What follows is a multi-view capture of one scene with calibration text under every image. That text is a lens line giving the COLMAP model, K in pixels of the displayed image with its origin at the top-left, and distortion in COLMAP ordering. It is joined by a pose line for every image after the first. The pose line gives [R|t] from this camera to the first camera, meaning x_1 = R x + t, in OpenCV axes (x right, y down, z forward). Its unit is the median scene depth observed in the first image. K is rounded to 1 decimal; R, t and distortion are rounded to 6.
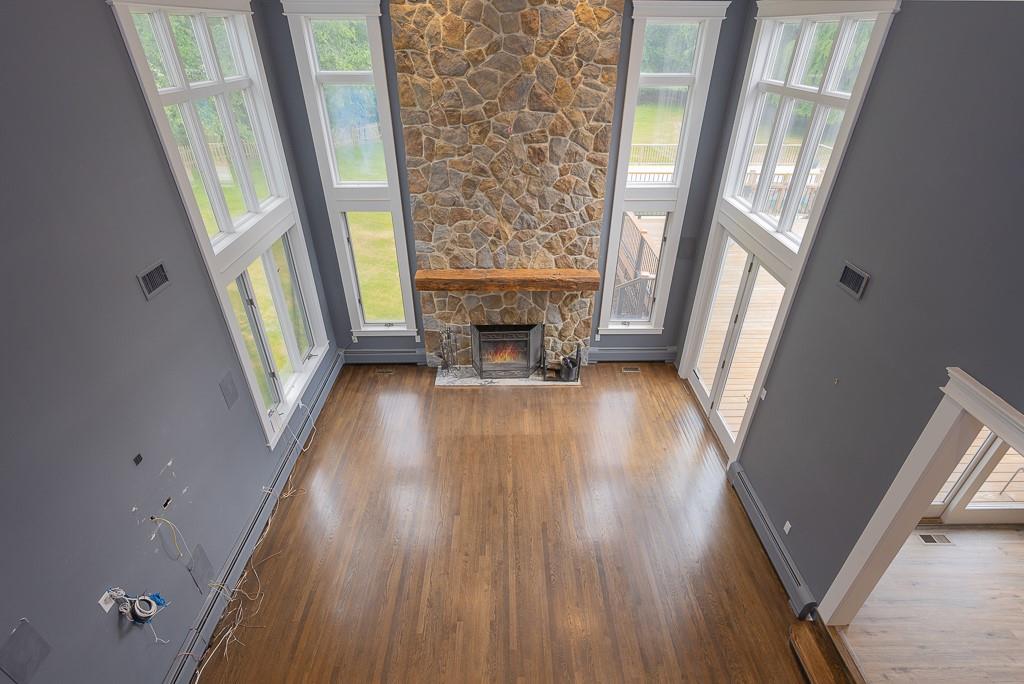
lens RADIAL K [[494.6, 0, 512.5], [0, 494.6, 343.4], [0, 0, 1]] dist [0.016364, 0.001351]
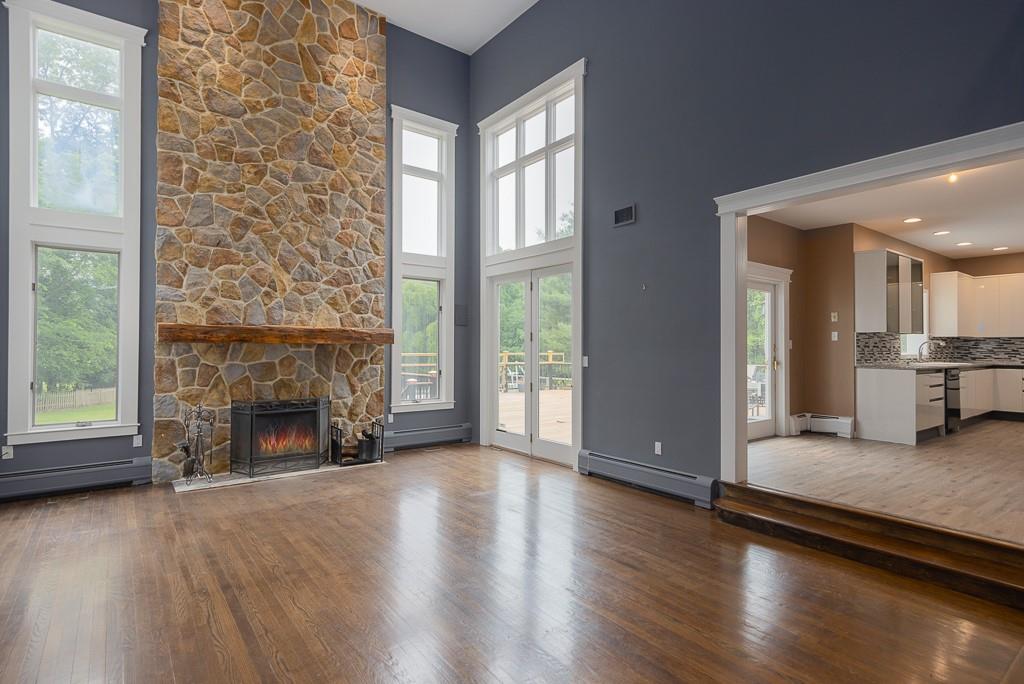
lens RADIAL K [[527.7, 0, 512.4], [0, 527.7, 342.0], [0, 0, 1]] dist [0.015326, -0.001229]
pose [[0.809290, 0.009486, 0.587333, -0.251334], [0.311531, 0.840739, -0.442839, 0.437251], [-0.497994, 0.541358, 0.677446, 0.226044]]
